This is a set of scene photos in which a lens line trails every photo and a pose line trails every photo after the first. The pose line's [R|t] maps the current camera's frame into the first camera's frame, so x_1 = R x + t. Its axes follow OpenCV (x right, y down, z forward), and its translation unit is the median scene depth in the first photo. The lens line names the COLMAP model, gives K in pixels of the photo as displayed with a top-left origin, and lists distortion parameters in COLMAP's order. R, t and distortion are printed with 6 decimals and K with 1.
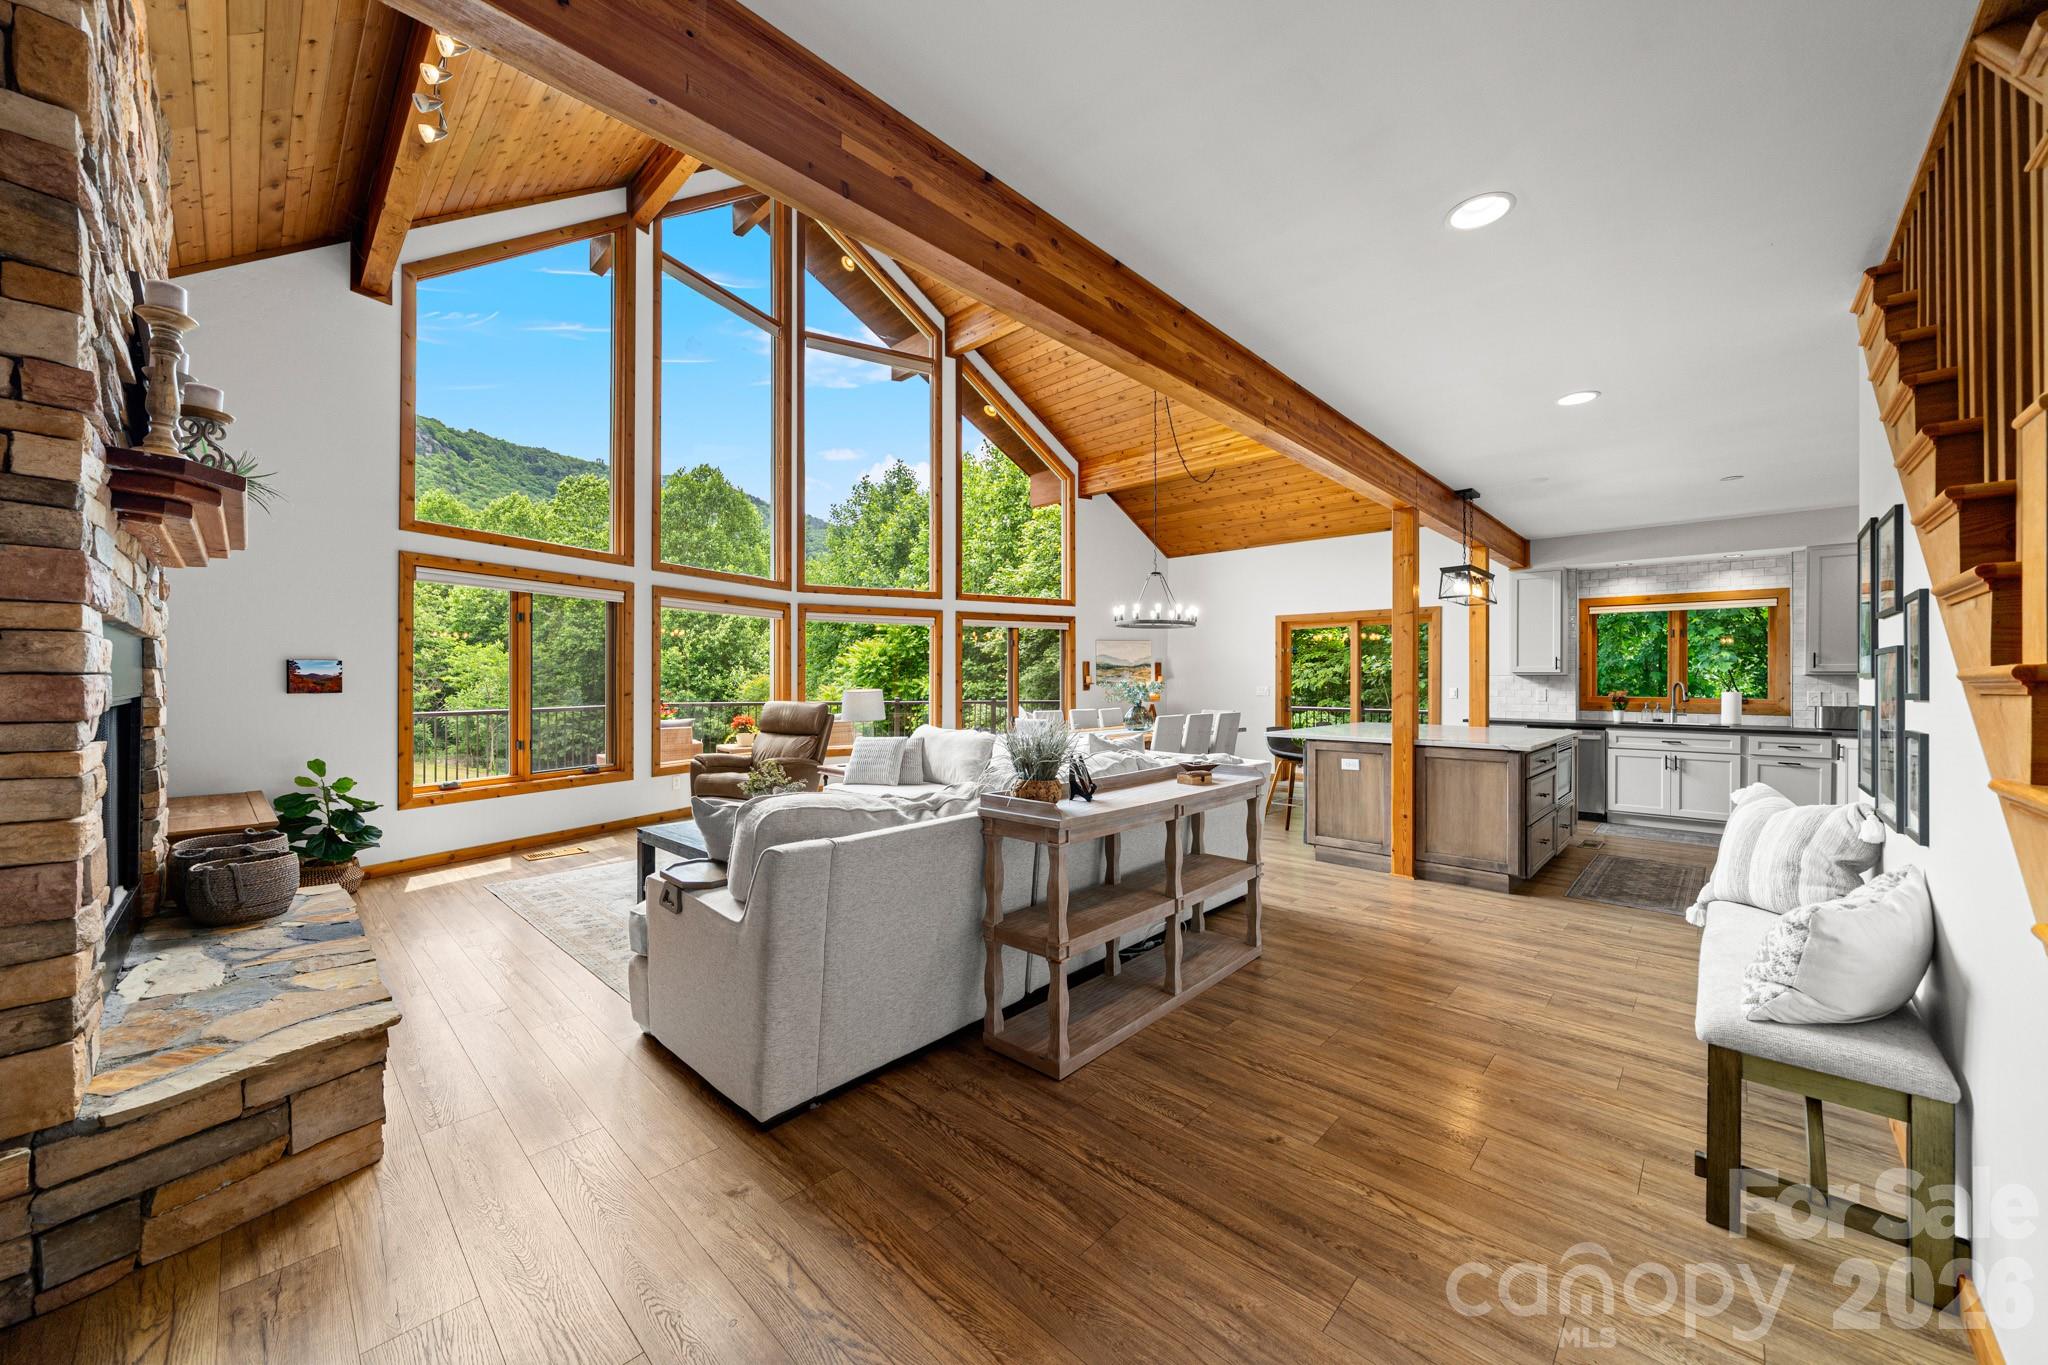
lens RADIAL K [[741.7, 0, 1028.0], [0, 741.7, 681.1], [0, 0, 1]] dist [-0.003382, -0.000136]
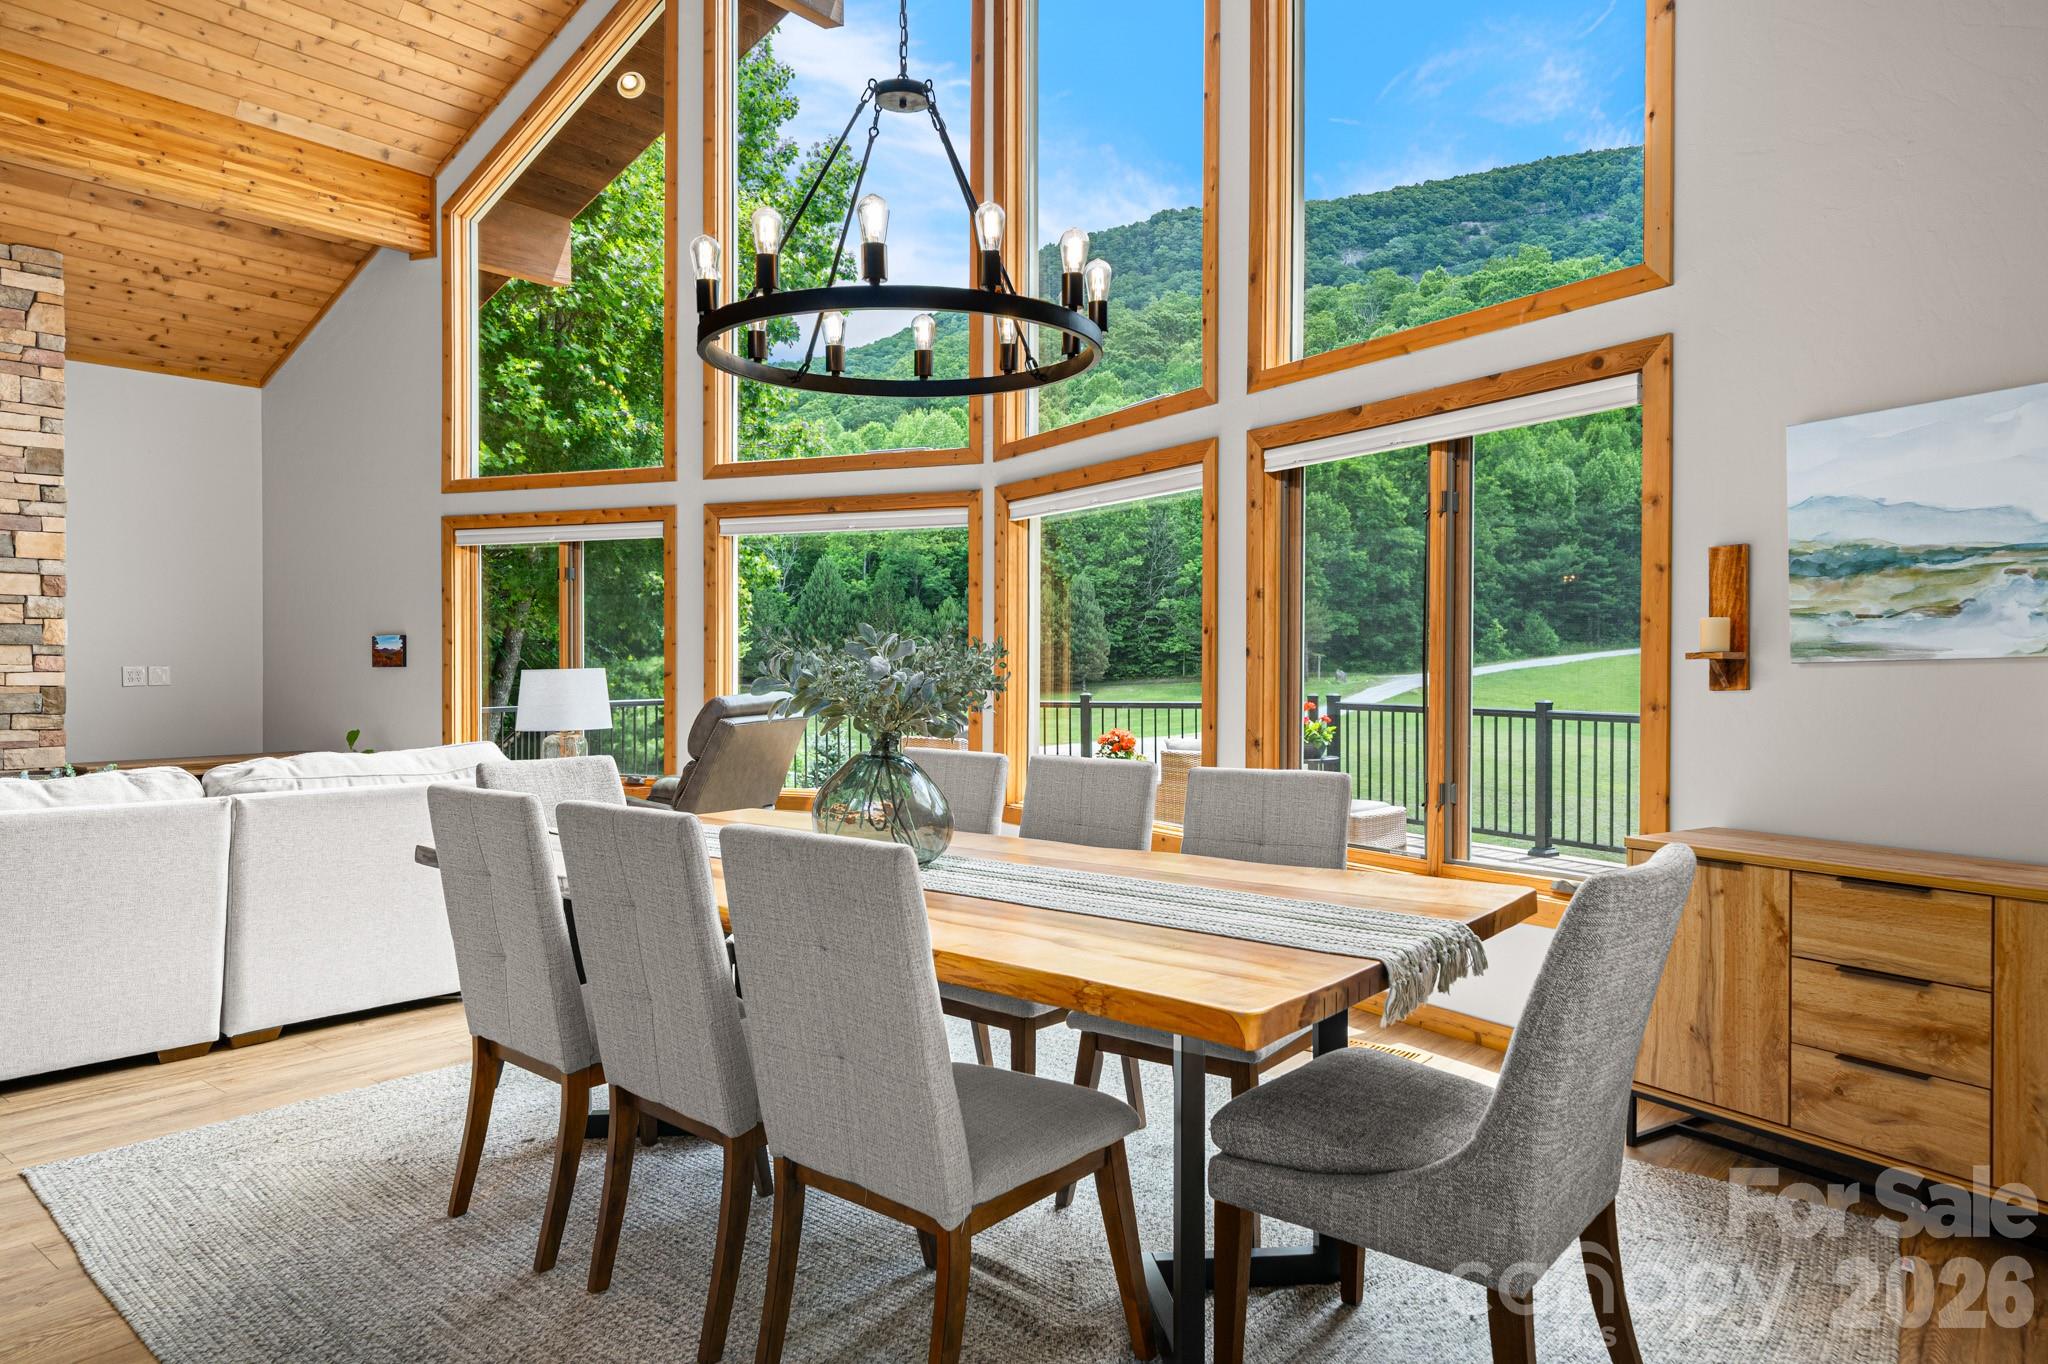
lens RADIAL K [[1288.0, 0, 1024.0], [0, 1288.0, 682.0], [0, 0, 1]] dist [-0.000810, 0.000121]
pose [[0.076128, 0.010984, -0.997038, 0.567251], [-0.001678, 0.999939, 0.010888, 0.009950], [0.997097, 0.000844, 0.076142, 1.099172]]
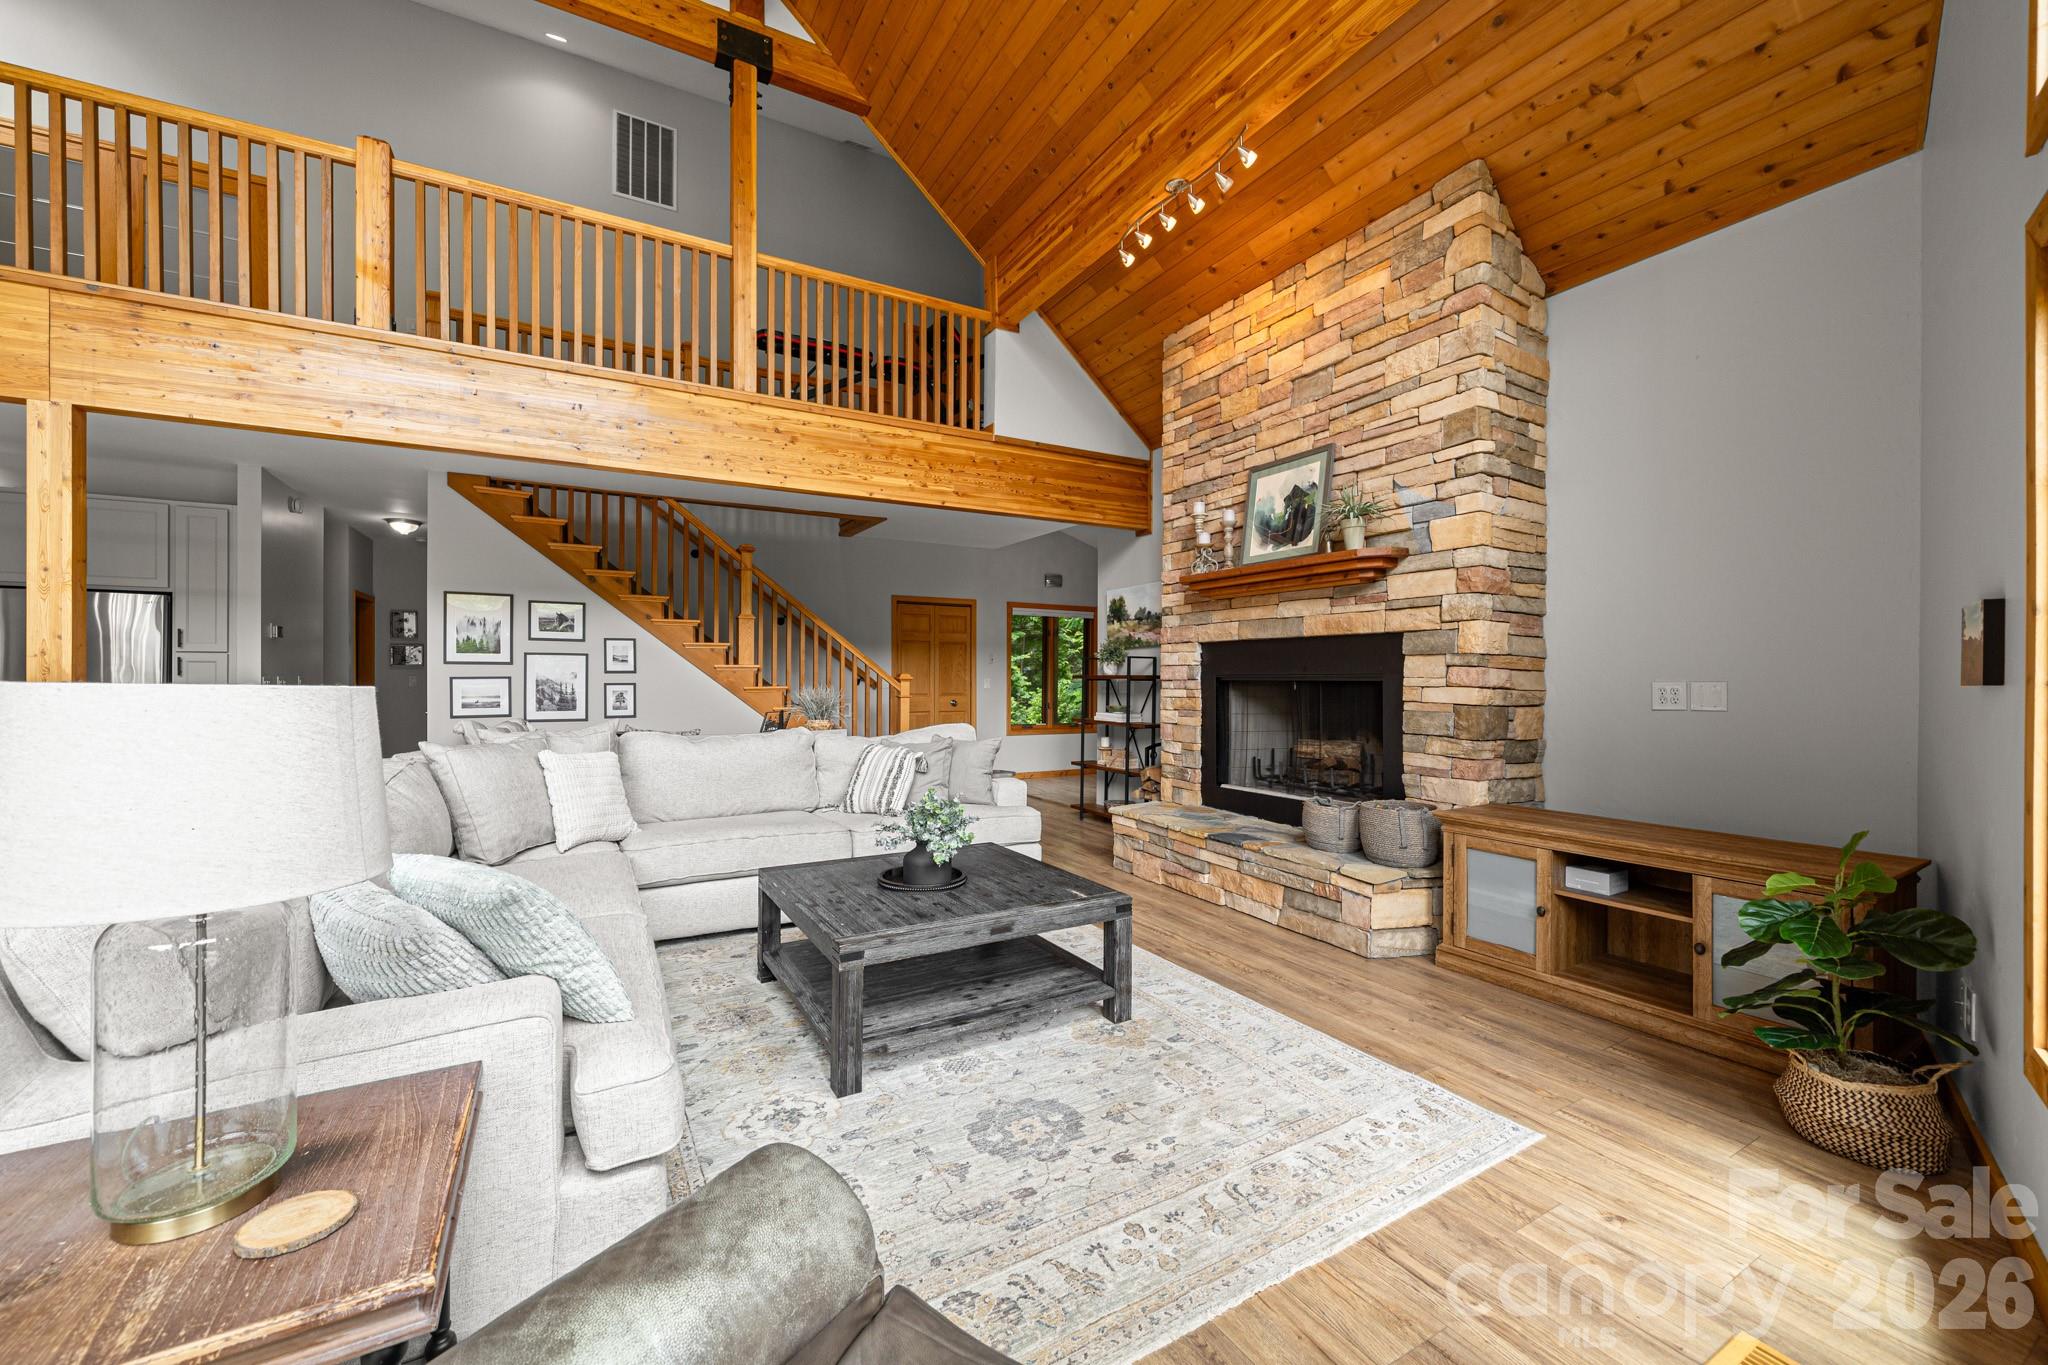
lens RADIAL K [[801.9, 0, 1029.3], [0, 801.9, 678.9], [0, 0, 1]] dist [-0.003830, -0.000262]
pose [[-0.956253, -0.005535, 0.292488, -0.377222], [-0.004387, 0.999980, 0.004582, 0.008133], [-0.292507, 0.003099, -0.956258, 0.980980]]
